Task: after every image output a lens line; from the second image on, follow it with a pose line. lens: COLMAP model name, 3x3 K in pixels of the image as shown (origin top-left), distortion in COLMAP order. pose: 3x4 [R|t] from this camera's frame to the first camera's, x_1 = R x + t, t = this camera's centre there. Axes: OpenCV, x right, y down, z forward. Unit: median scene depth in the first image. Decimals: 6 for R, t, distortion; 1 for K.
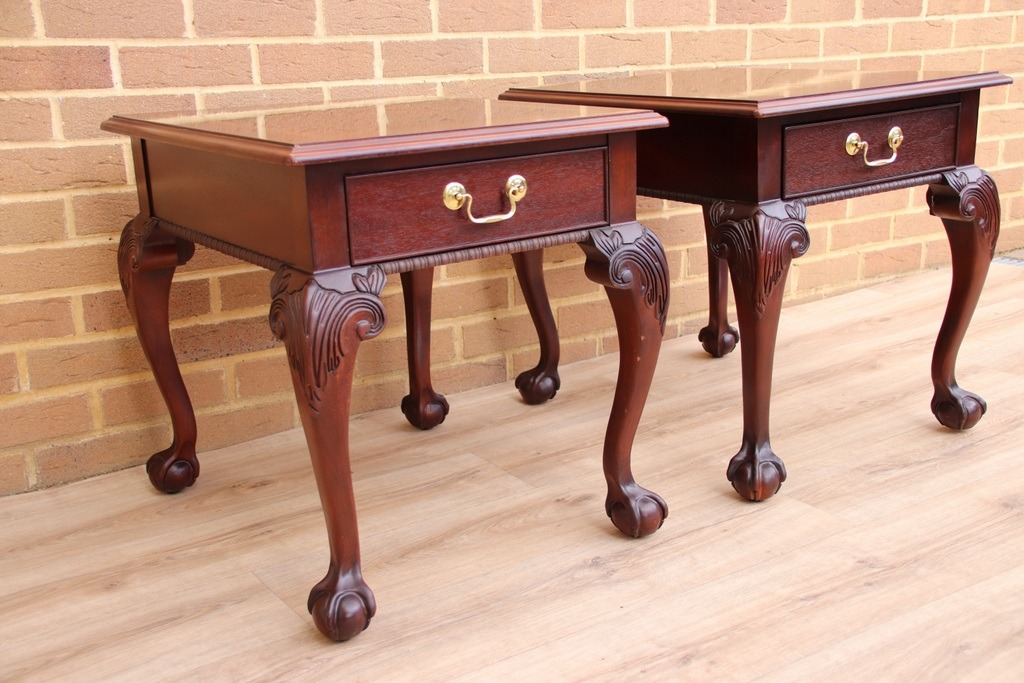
lens RADIAL K [[1226.6, 0, 531.4], [0, 1226.6, 343.4], [0, 0, 1]] dist [-0.008222, 0.401561]
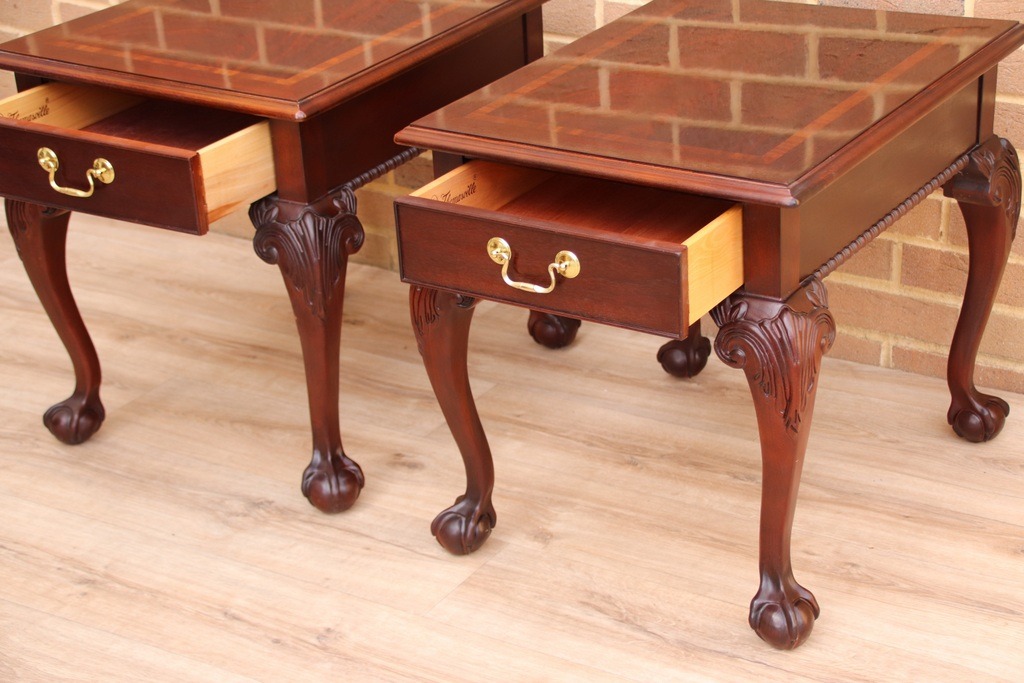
lens RADIAL K [[2122.0, 0, 494.0], [0, 2122.0, 344.8], [0, 0, 1]] dist [0.442824, 0.395084]
pose [[0.380383, 0.394100, -0.836656, 1.281707], [-0.204701, 0.918100, 0.339397, -0.481353], [0.901890, 0.042163, 0.429902, 0.329824]]
